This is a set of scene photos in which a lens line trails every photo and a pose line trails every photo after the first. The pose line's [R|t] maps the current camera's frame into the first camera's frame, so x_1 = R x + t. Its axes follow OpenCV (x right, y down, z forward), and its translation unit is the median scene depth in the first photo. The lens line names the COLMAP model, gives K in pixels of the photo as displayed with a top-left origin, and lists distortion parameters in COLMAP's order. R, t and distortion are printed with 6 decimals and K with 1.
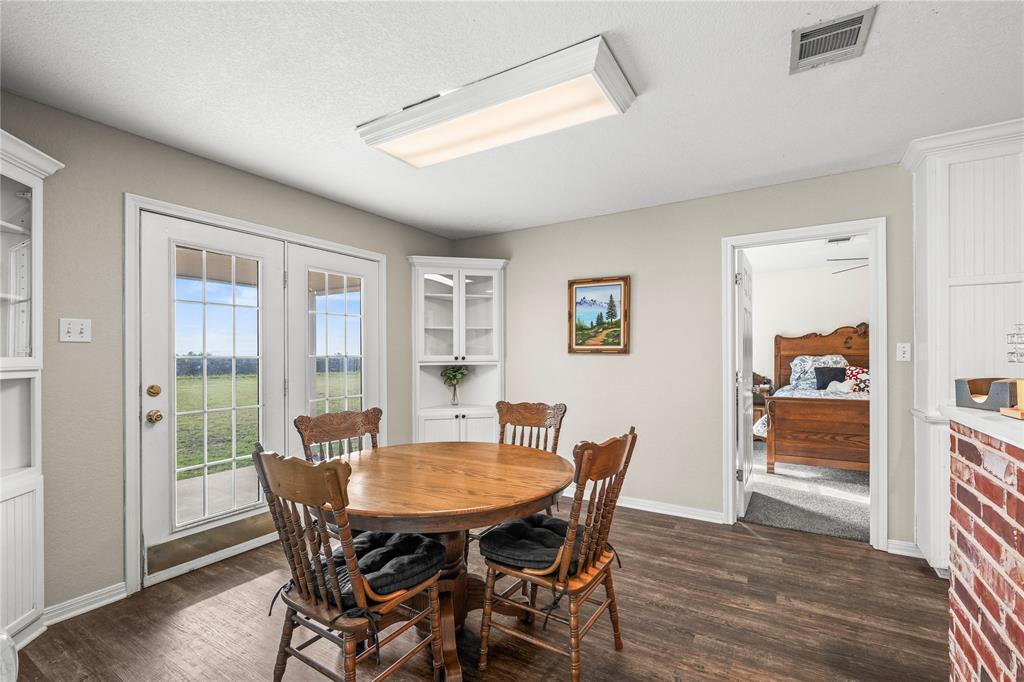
lens RADIAL K [[453.1, 0, 510.4], [0, 453.1, 351.8], [0, 0, 1]] dist [0.001540, 0.000372]
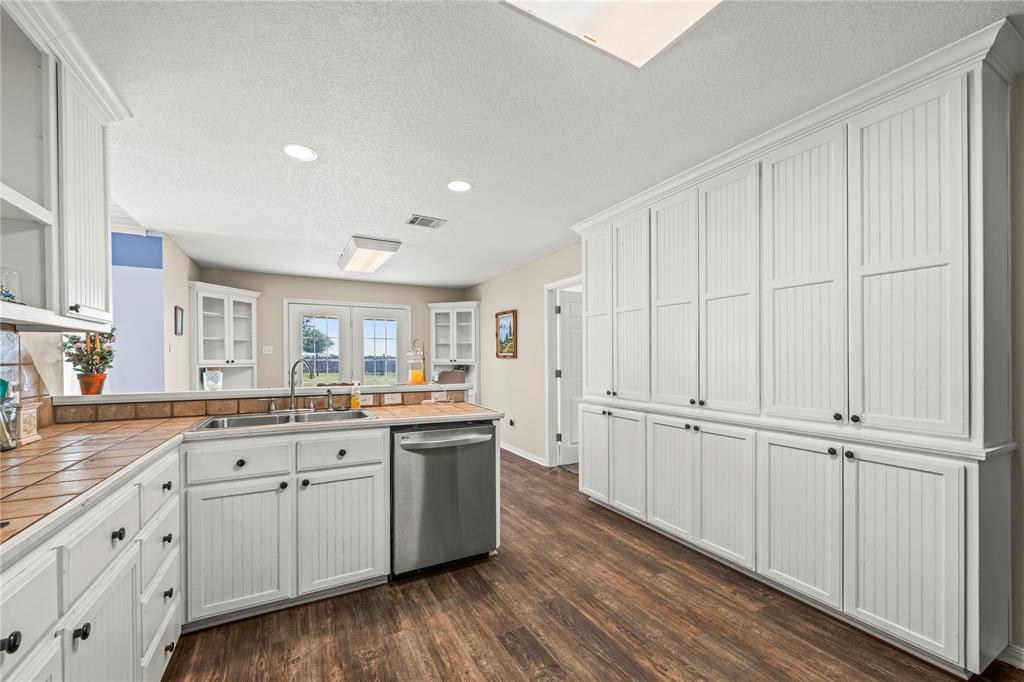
lens RADIAL K [[407.4, 0, 513.4], [0, 407.4, 357.0], [0, 0, 1]] dist [0.002870, -0.000428]
pose [[0.862377, -0.000836, -0.506266, 0.944227], [0.002416, 0.999994, 0.002464, -0.003501], [0.506261, -0.003348, 0.862374, -0.236577]]
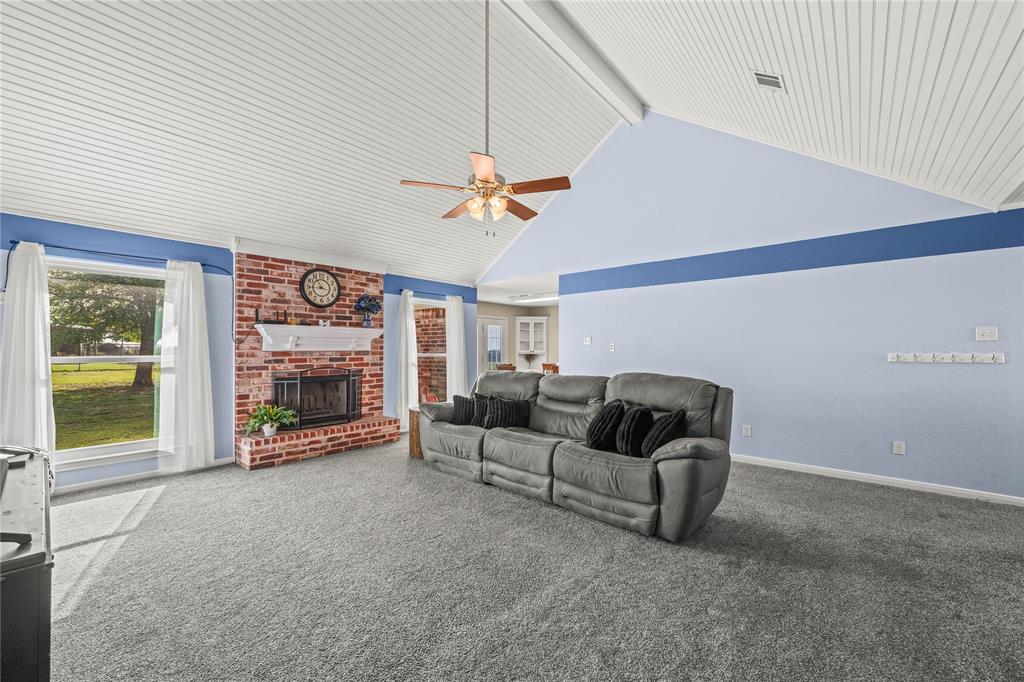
lens RADIAL K [[407.4, 0, 510.1], [0, 407.4, 348.1], [0, 0, 1]] dist [0.002870, -0.000428]
pose [[0.986327, -0.003241, -0.164770, 0.192342], [0.002373, 0.999982, -0.005466, 0.006950], [0.164785, 0.005001, 0.986317, -1.698324]]
